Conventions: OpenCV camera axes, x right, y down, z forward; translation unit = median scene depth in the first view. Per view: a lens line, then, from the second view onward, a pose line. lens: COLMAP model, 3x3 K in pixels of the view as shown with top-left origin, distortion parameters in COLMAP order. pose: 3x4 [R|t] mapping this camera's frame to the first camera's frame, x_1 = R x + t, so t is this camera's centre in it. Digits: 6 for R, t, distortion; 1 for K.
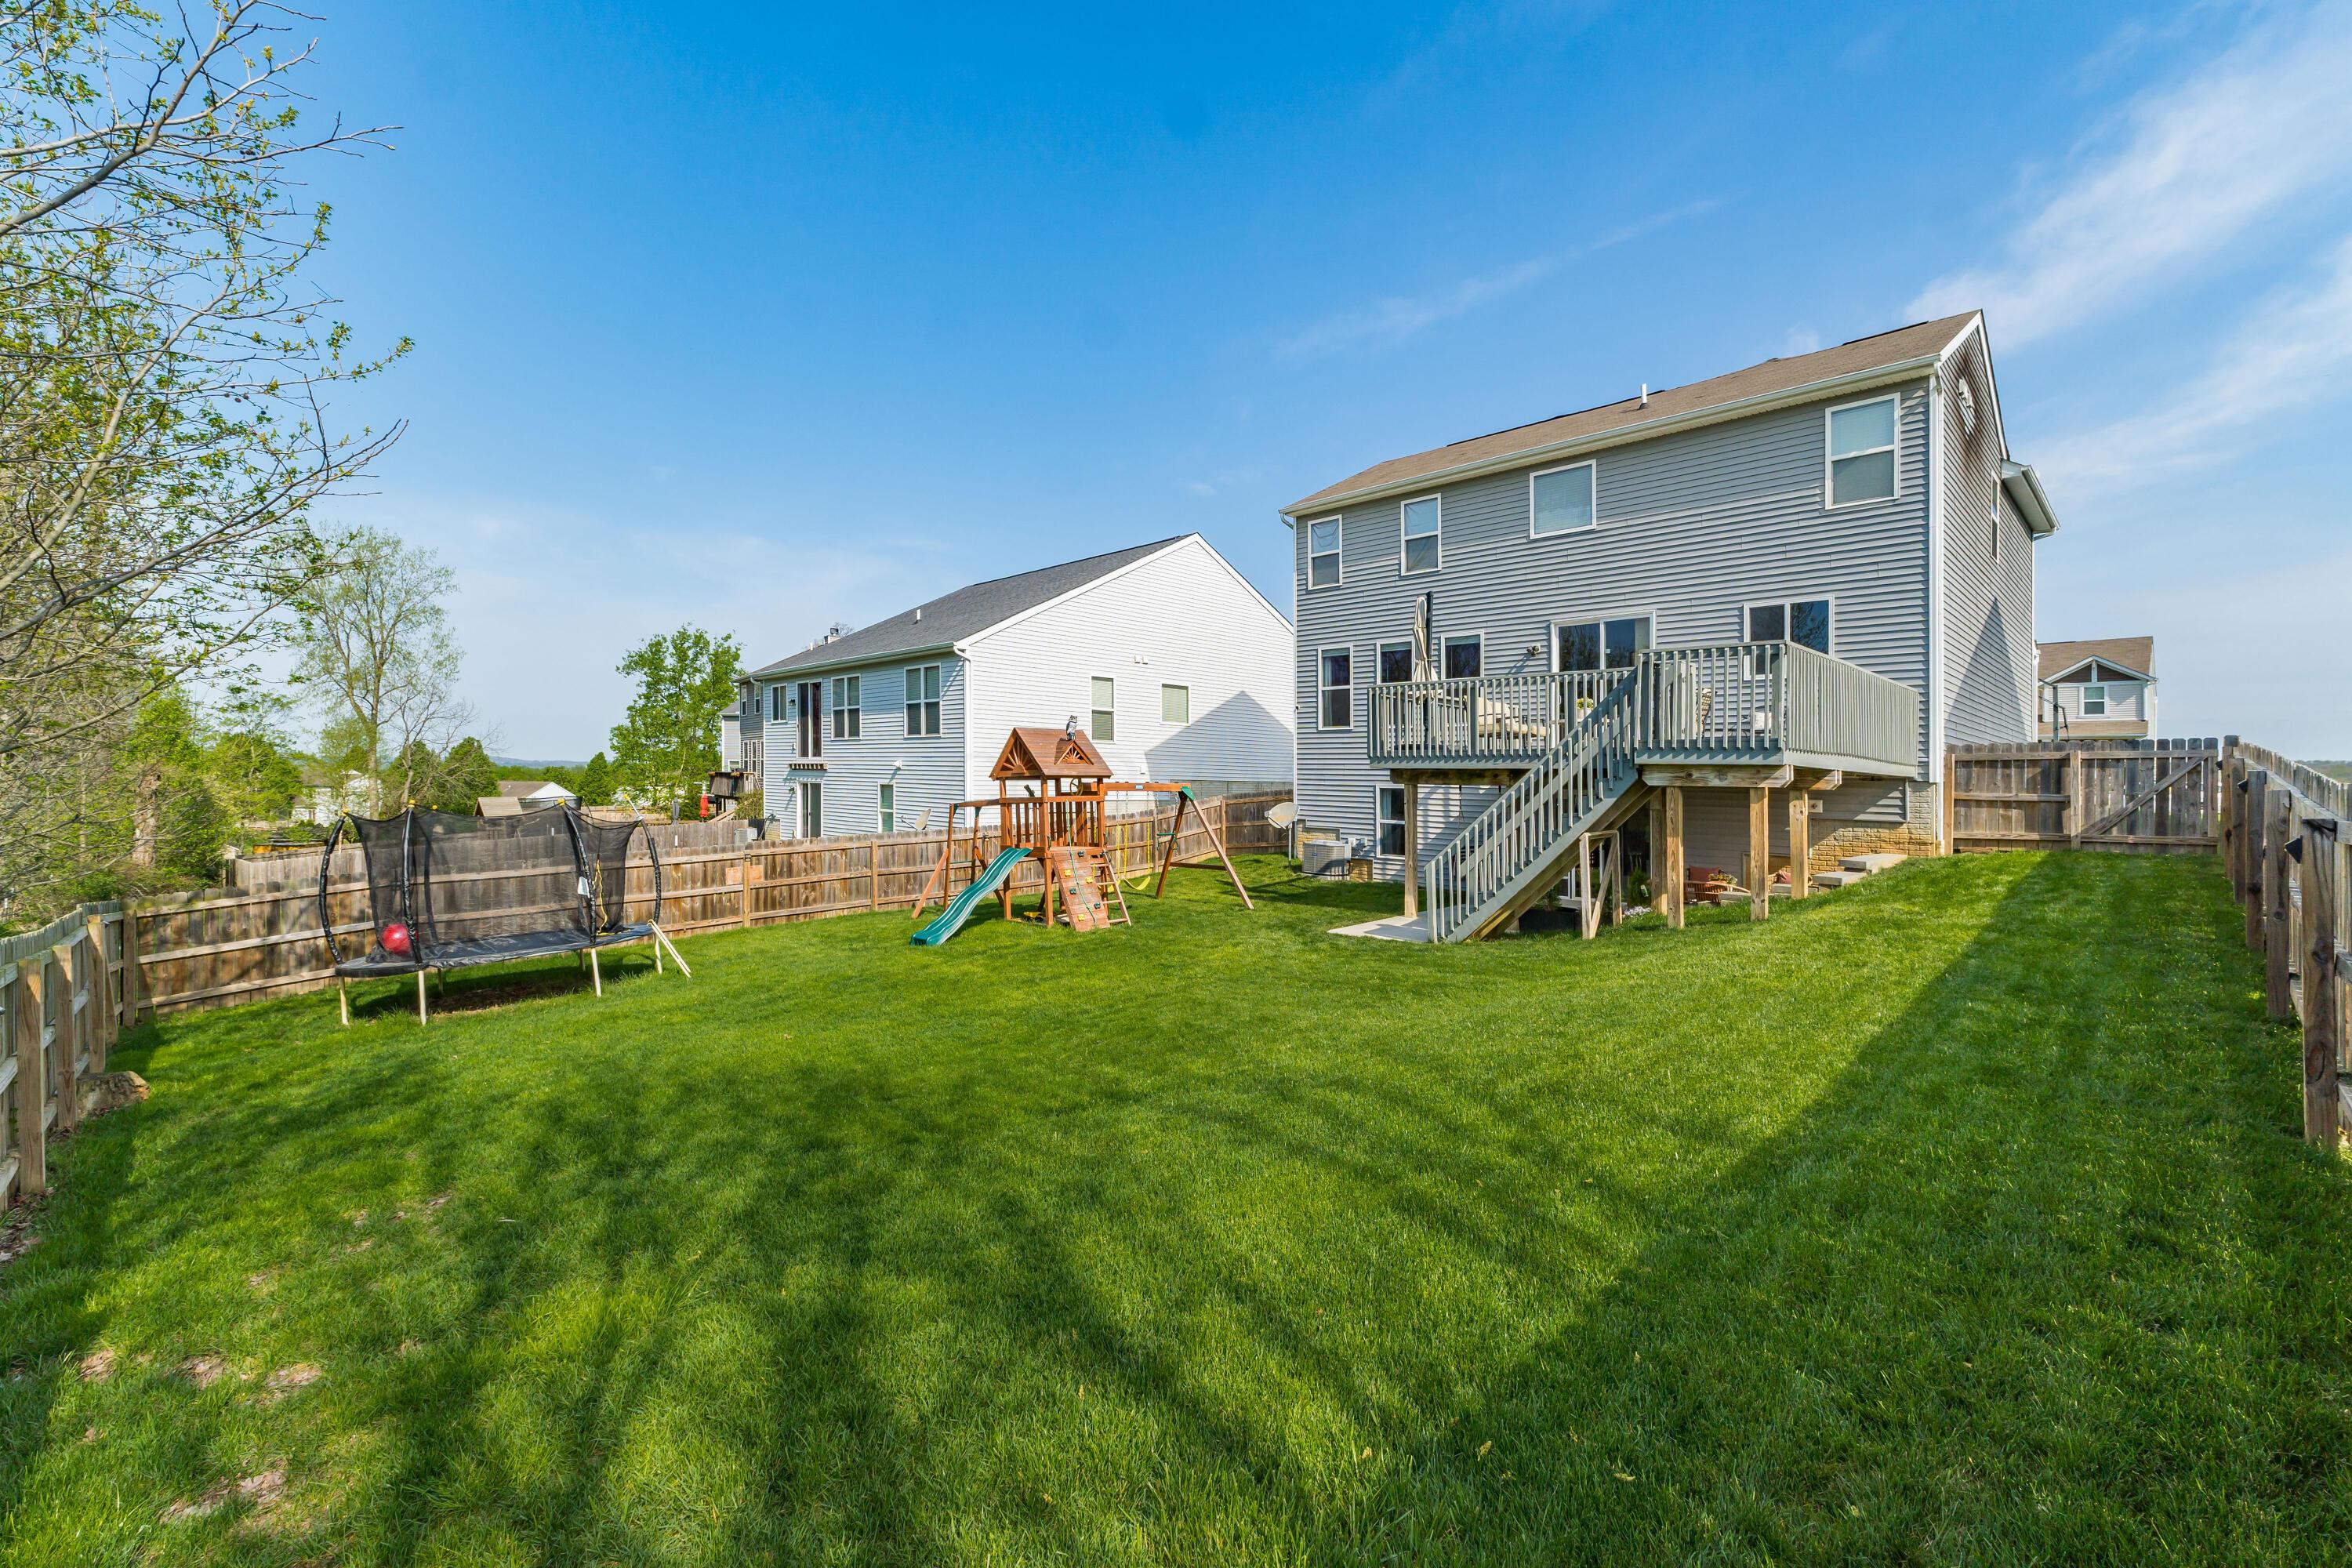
lens RADIAL K [[999.5, 0, 1175.5], [0, 999.5, 753.7], [0, 0, 1]] dist [0.001117, -0.000159]
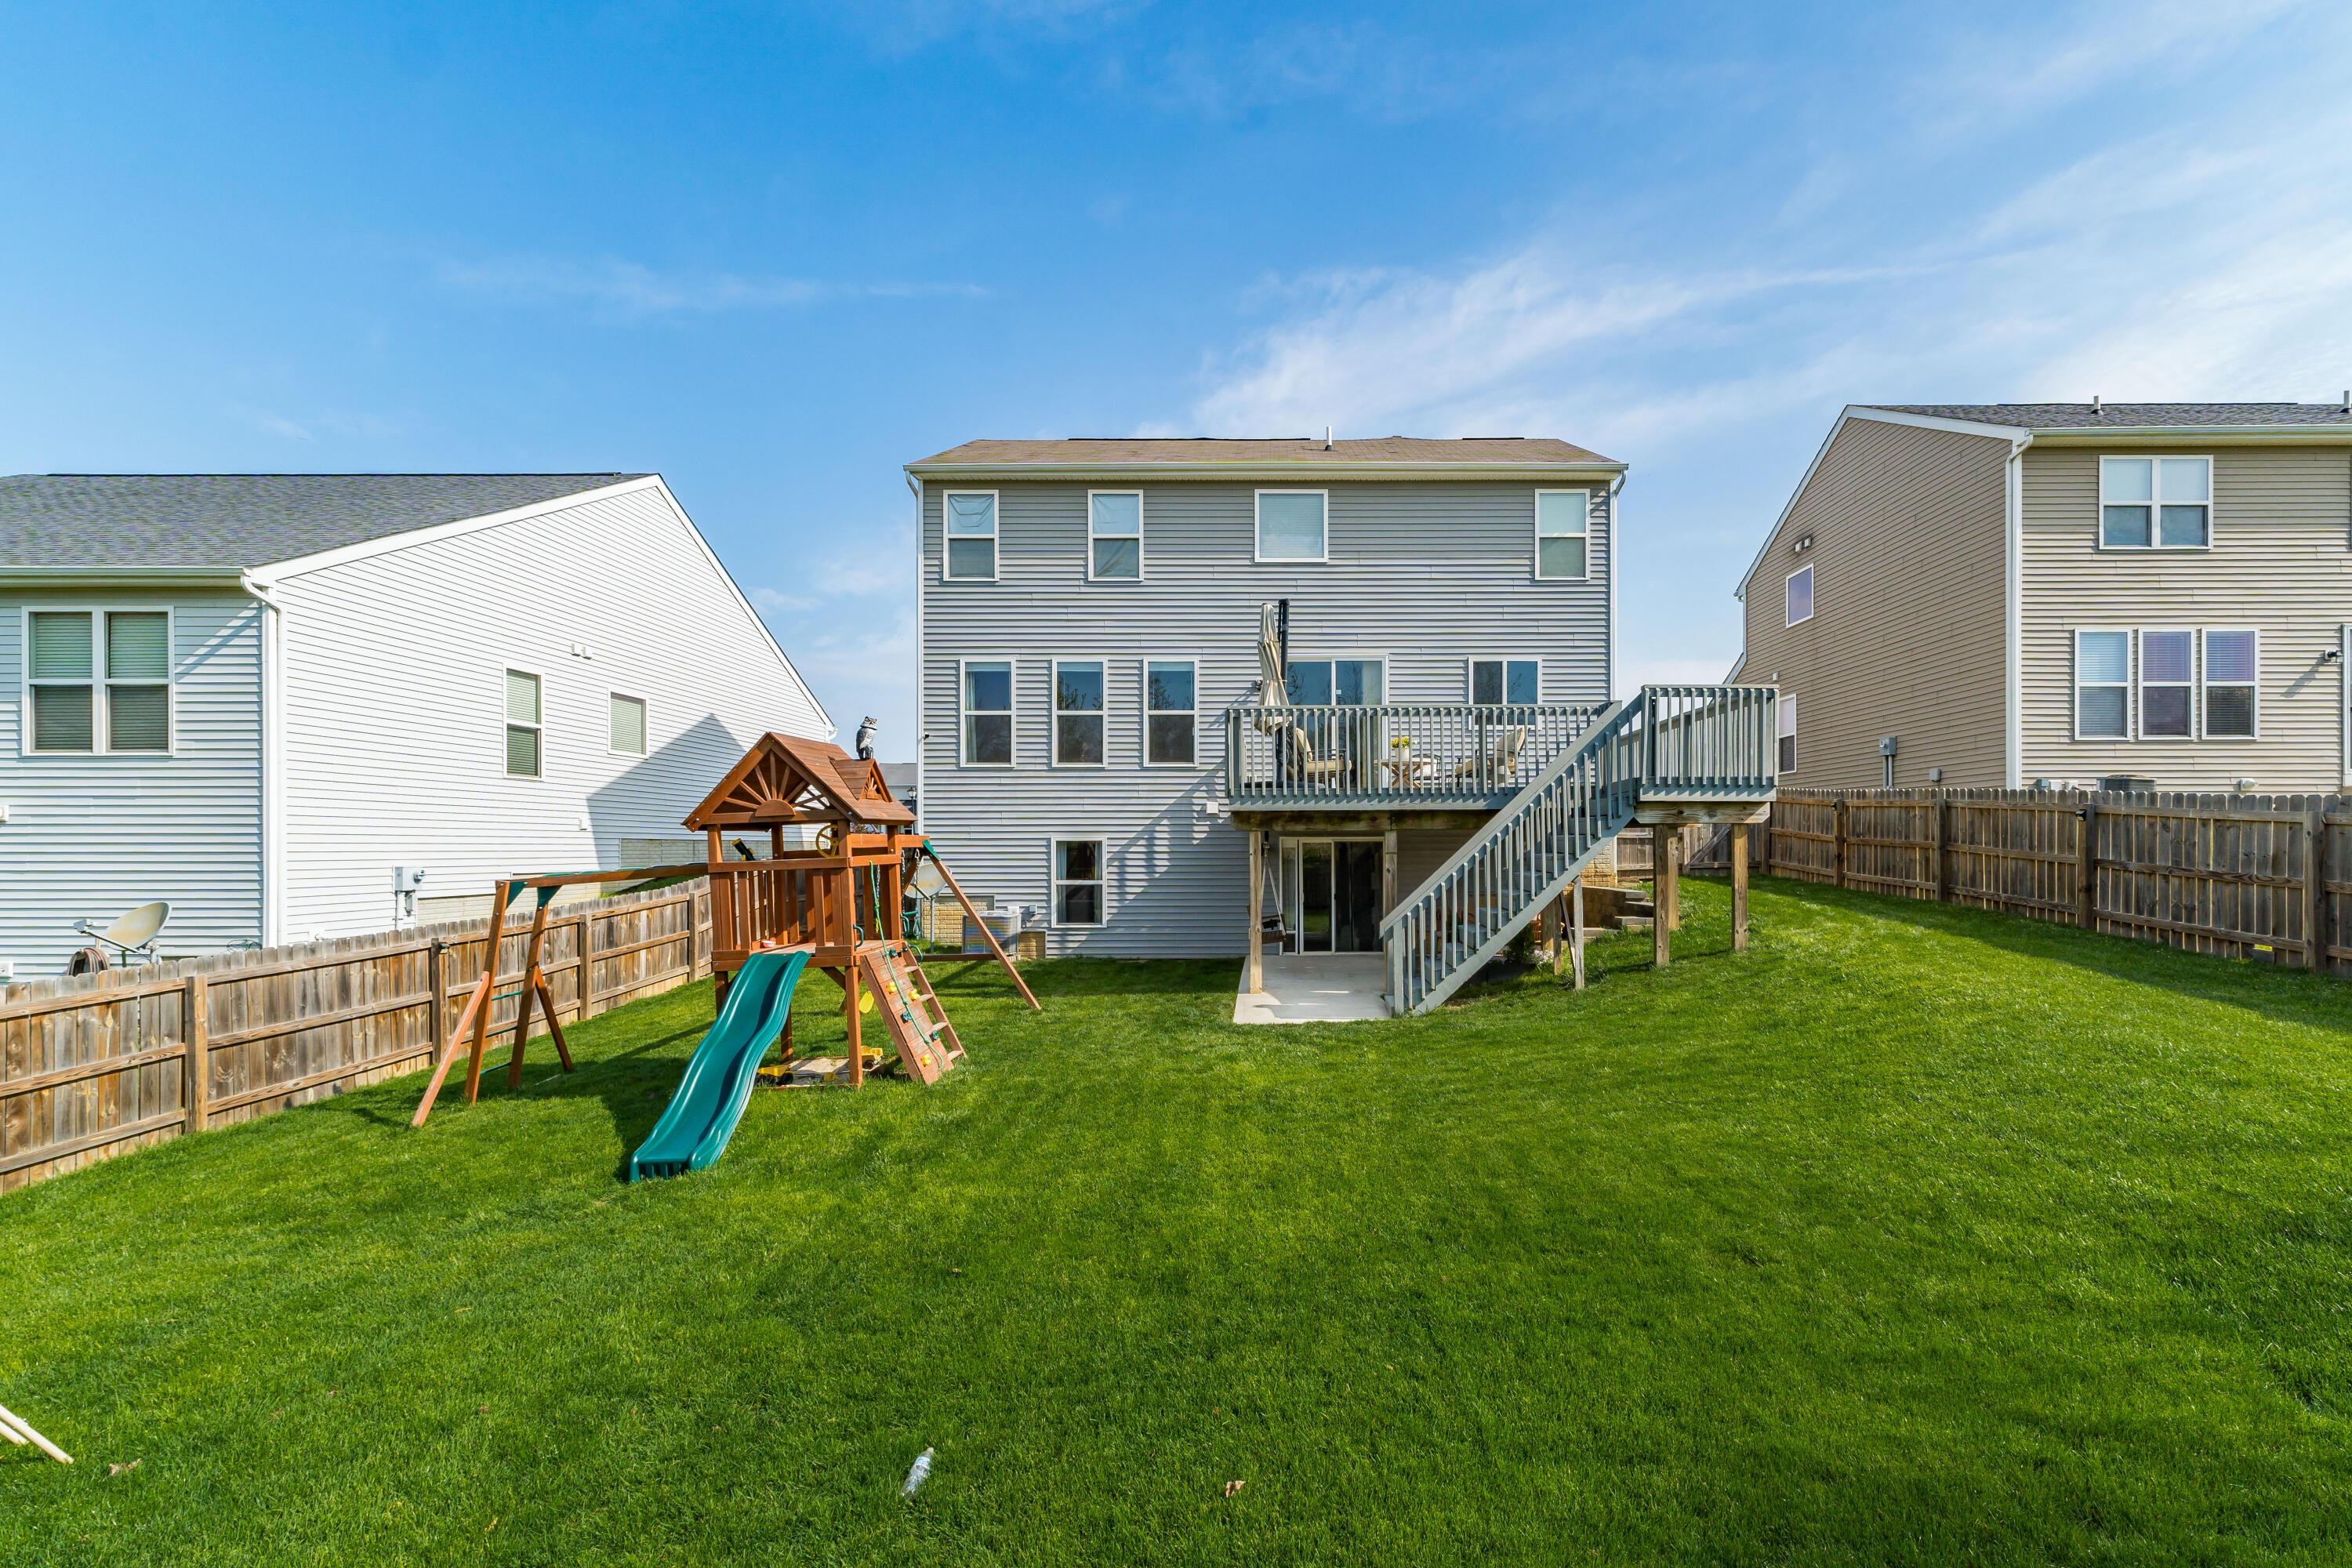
lens RADIAL K [[1017.5, 0, 1165.7], [0, 1017.5, 819.7], [0, 0, 1]] dist [-0.001450, -0.000009]
pose [[0.690242, 0.001317, 0.723577, -0.329329], [-0.002523, 0.999997, 0.000586, 0.016876], [-0.723574, -0.002230, 0.690243, 0.375267]]
